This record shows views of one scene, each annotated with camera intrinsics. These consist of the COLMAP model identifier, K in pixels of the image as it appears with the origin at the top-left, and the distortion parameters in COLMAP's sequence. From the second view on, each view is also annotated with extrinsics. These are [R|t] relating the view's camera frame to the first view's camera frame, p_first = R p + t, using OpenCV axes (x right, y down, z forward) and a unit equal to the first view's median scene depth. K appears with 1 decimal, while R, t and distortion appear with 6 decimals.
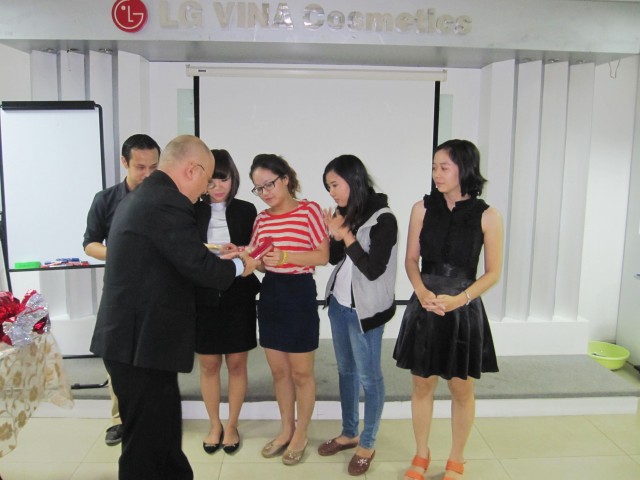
lens RADIAL K [[528.3, 0, 317.1], [0, 528.3, 233.6], [0, 0, 1]] dist [-0.064066, 0.039995]
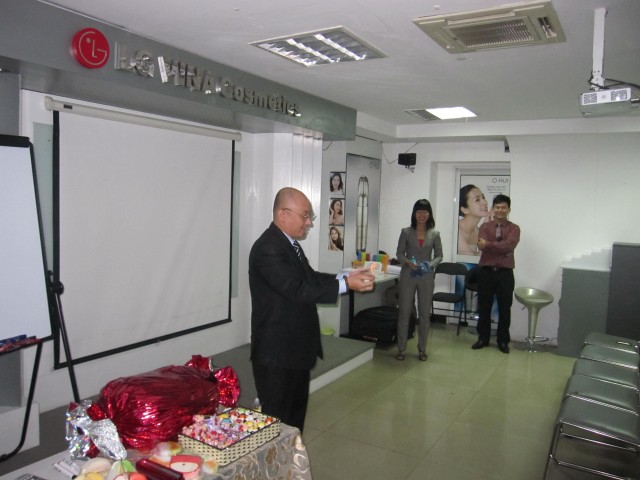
lens RADIAL K [[528.3, 0, 313.3], [0, 528.3, 236.9], [0, 0, 1]] dist [-0.064066, 0.039995]
pose [[0.555314, -0.055372, 0.829795, -0.874560], [0.088670, 0.996036, 0.007126, -0.067506], [-0.826900, 0.069620, 0.558022, 0.197900]]
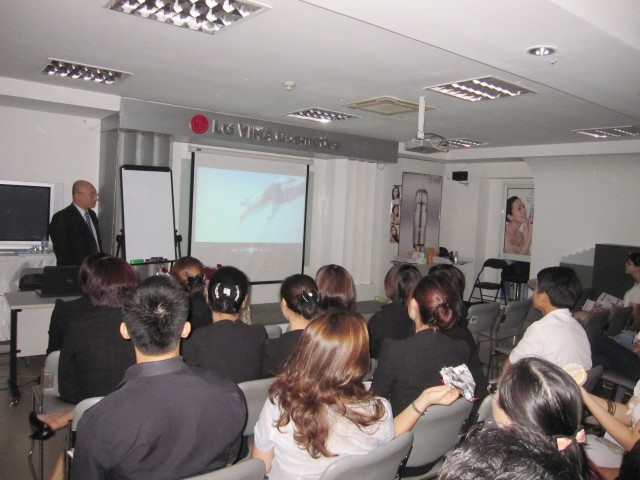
lens RADIAL K [[528.3, 0, 321.5], [0, 528.3, 240.1], [0, 0, 1]] dist [-0.064066, 0.039995]
pose [[0.815156, -0.007554, 0.579192, -1.056370], [0.037842, 0.998473, -0.040236, 0.083316], [-0.578004, 0.054717, 0.814197, -0.737870]]
